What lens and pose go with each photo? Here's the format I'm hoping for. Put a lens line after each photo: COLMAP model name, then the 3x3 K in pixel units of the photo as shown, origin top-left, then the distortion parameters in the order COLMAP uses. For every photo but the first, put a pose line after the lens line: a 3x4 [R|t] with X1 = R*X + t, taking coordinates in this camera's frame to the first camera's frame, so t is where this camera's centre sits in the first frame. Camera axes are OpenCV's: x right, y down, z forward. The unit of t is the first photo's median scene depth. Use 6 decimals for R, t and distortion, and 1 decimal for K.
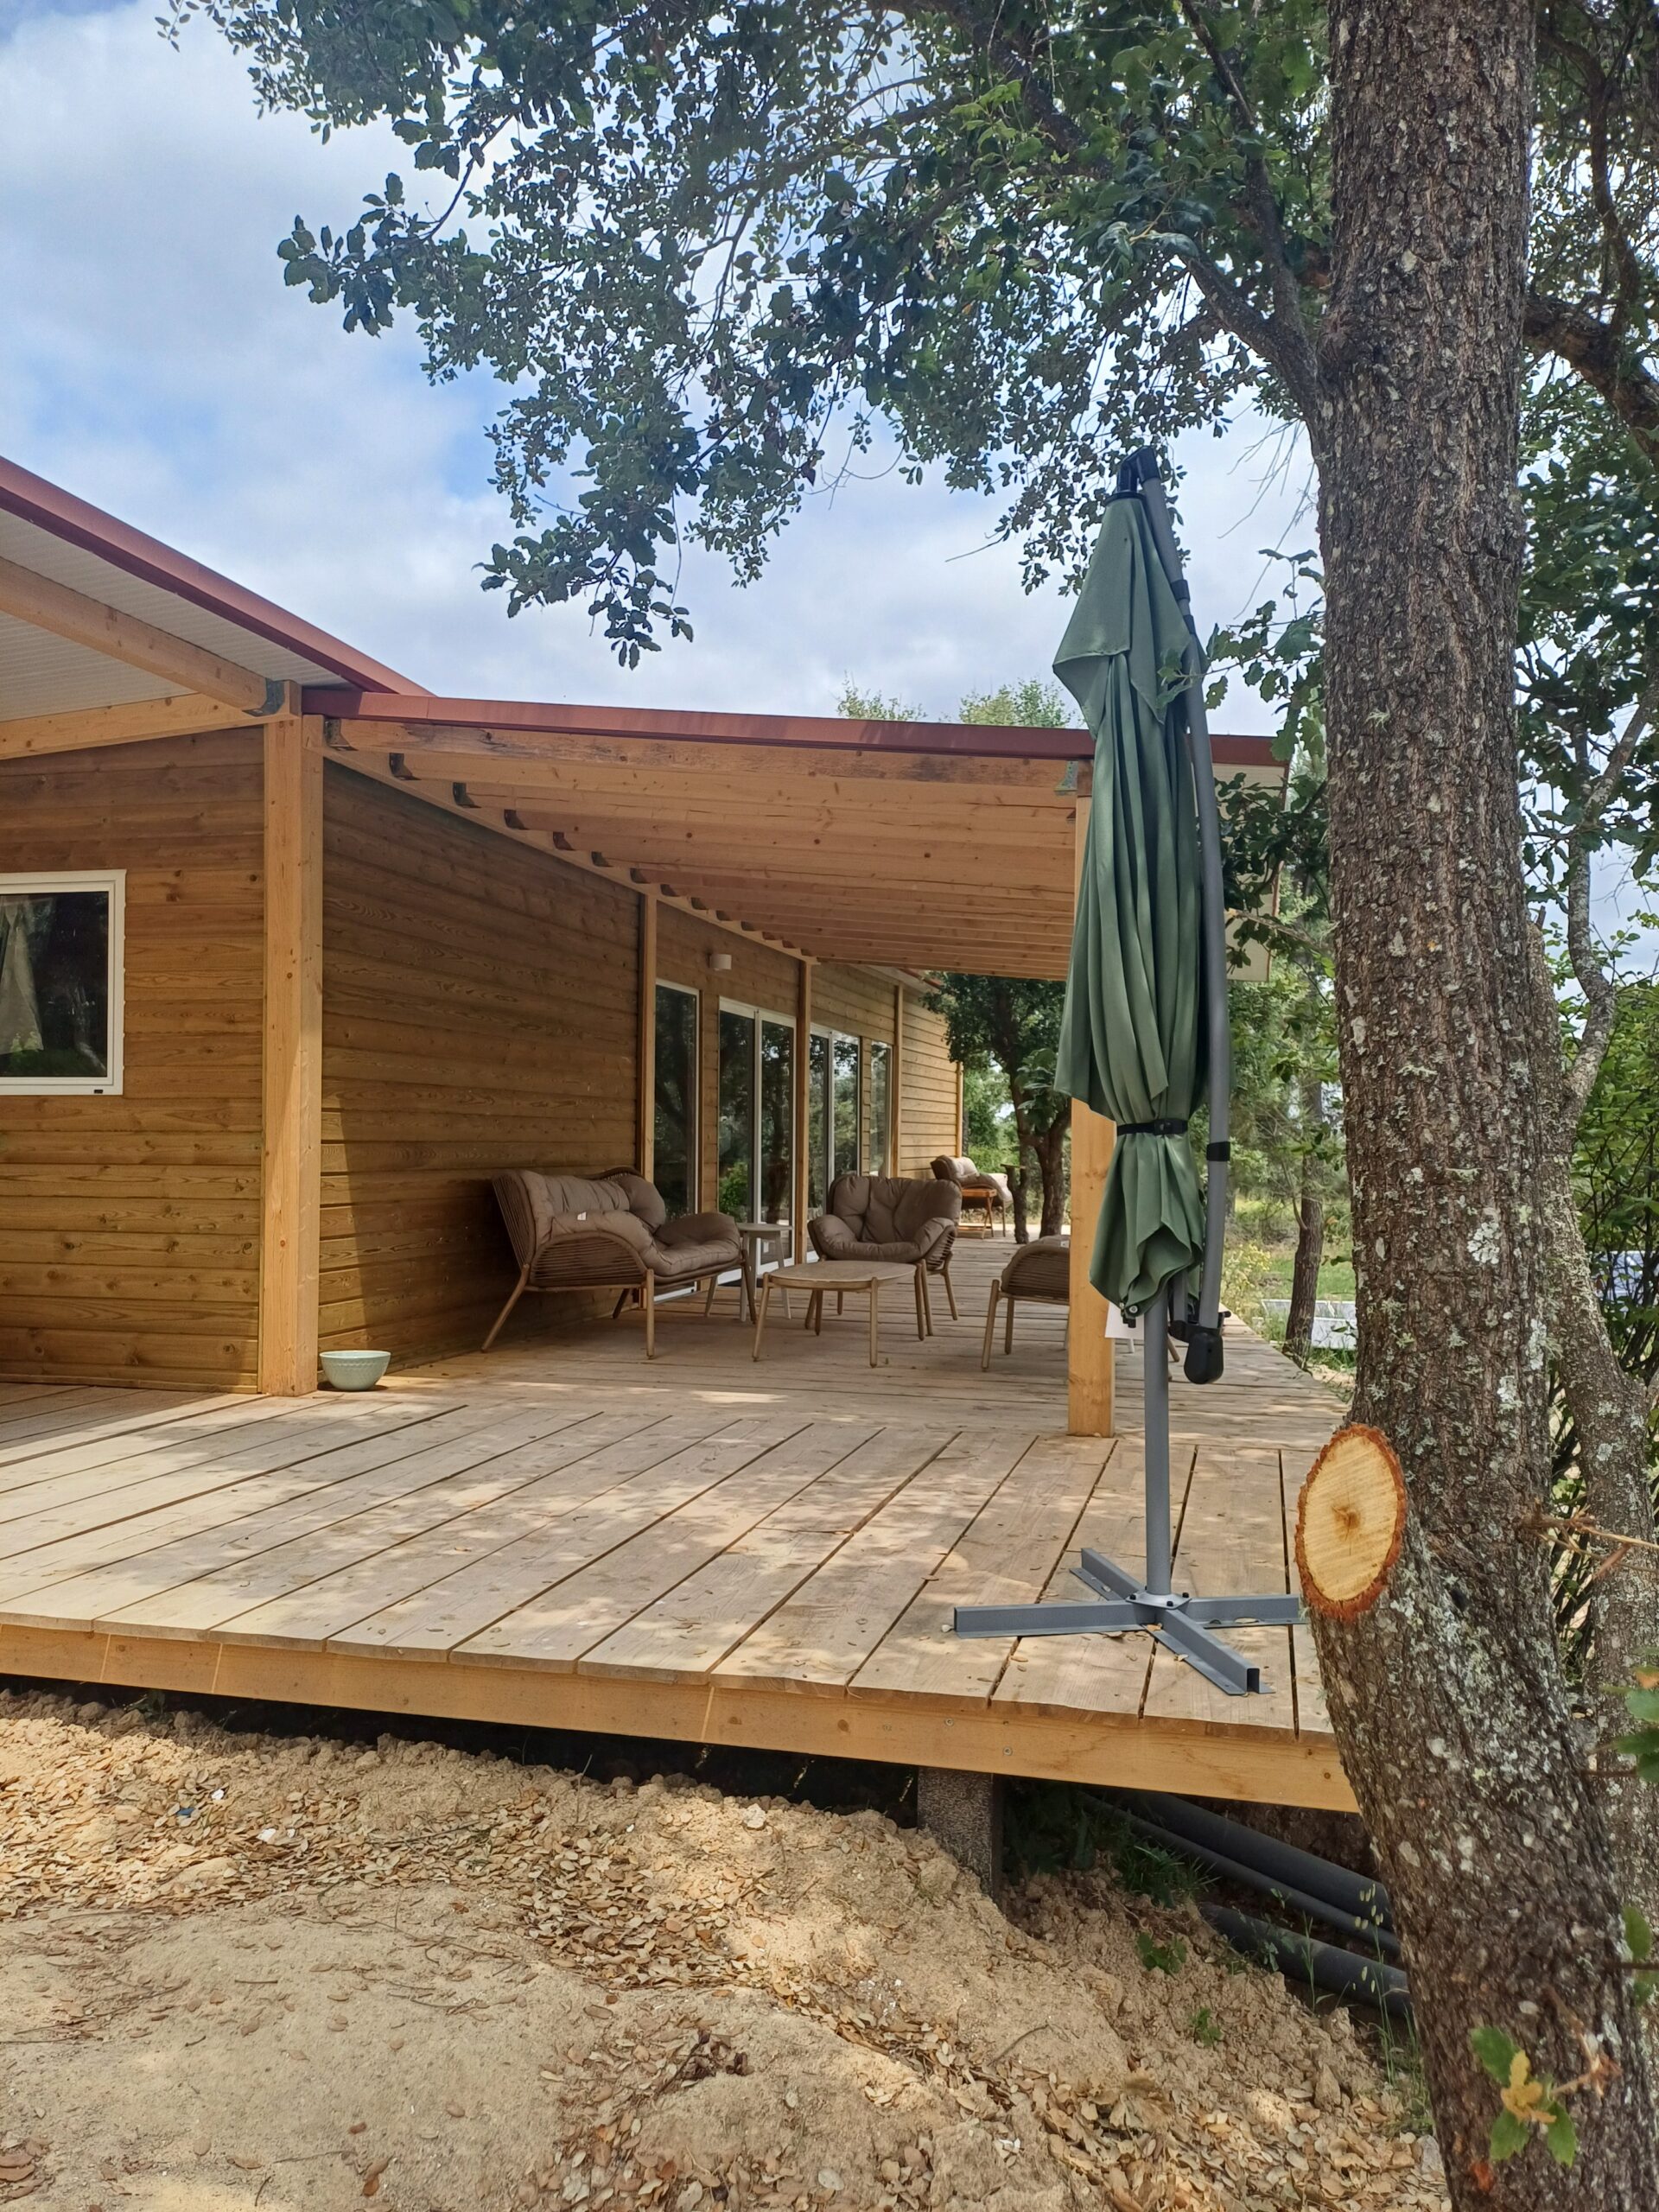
lens RADIAL K [[1622.6, 0, 849.3], [0, 1622.6, 1131.3], [0, 0, 1]] dist [0.097389, -0.092630]
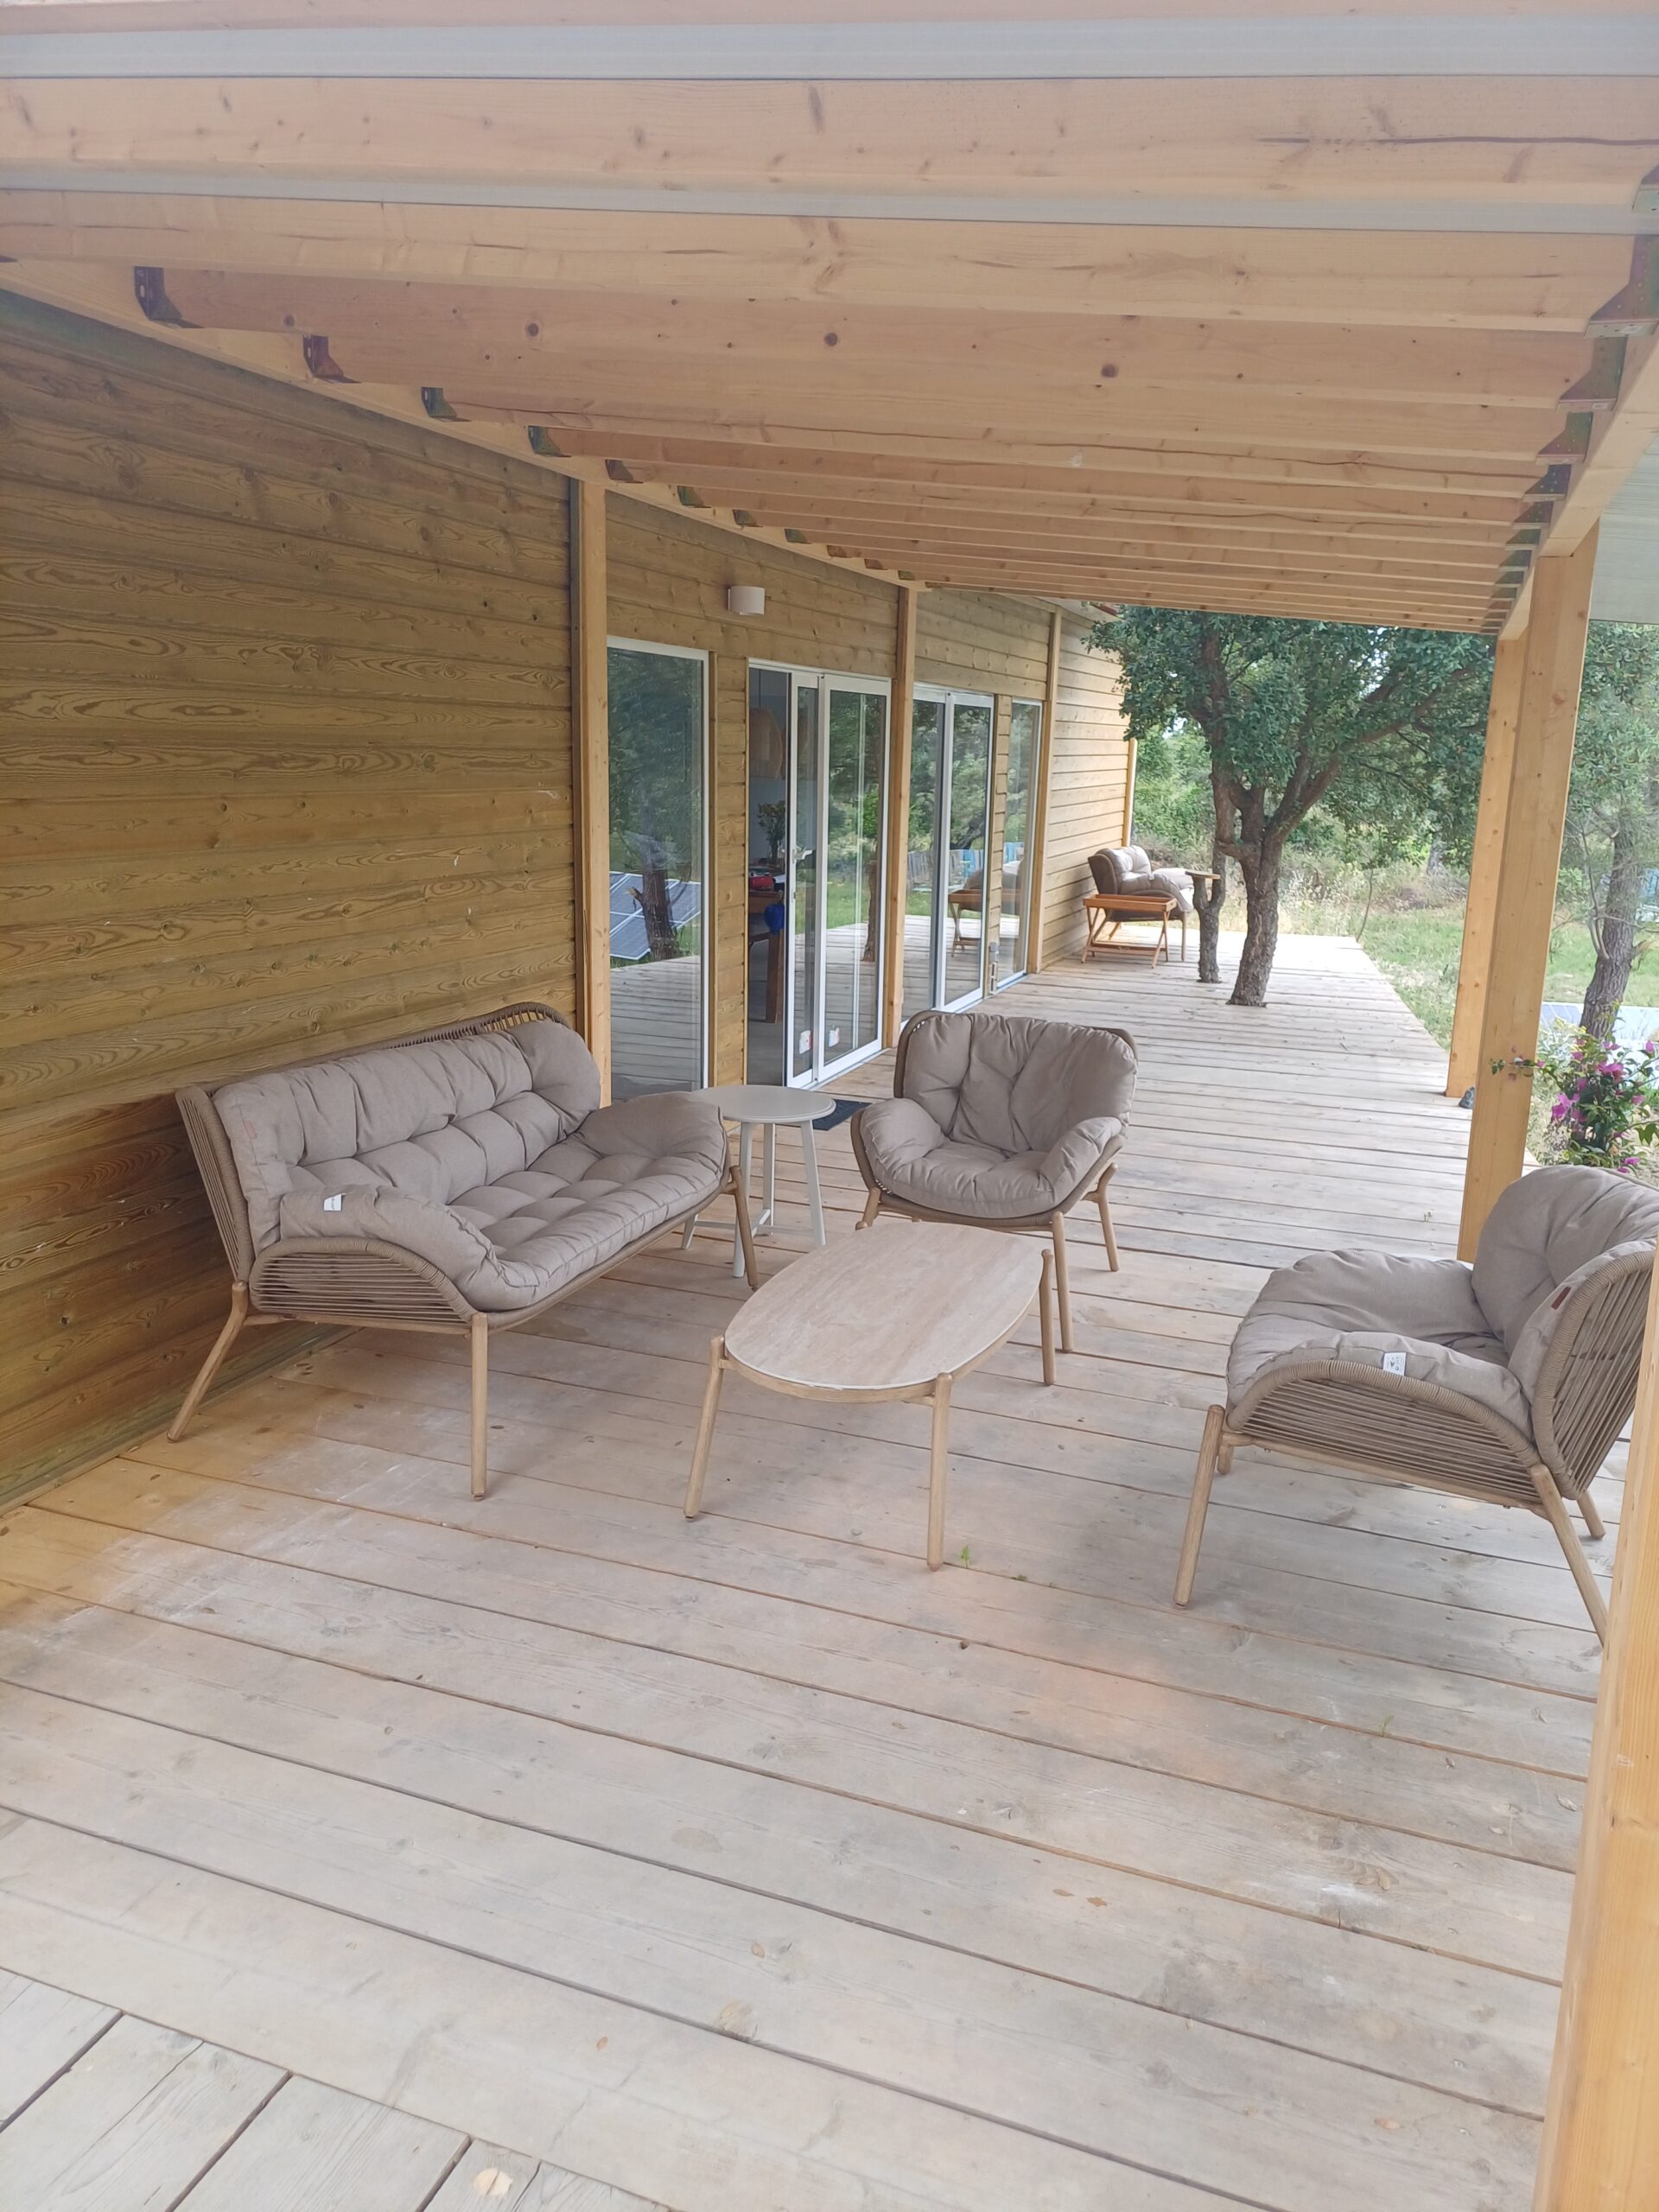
lens RADIAL K [[1619.1, 0, 836.4], [0, 1619.1, 1109.7], [0, 0, 1]] dist [0.095566, -0.087011]
pose [[0.994602, 0.035329, -0.097564, 0.057148], [-0.012533, 0.974272, 0.225026, -0.175805], [0.103004, -0.222588, 0.969456, 1.172923]]
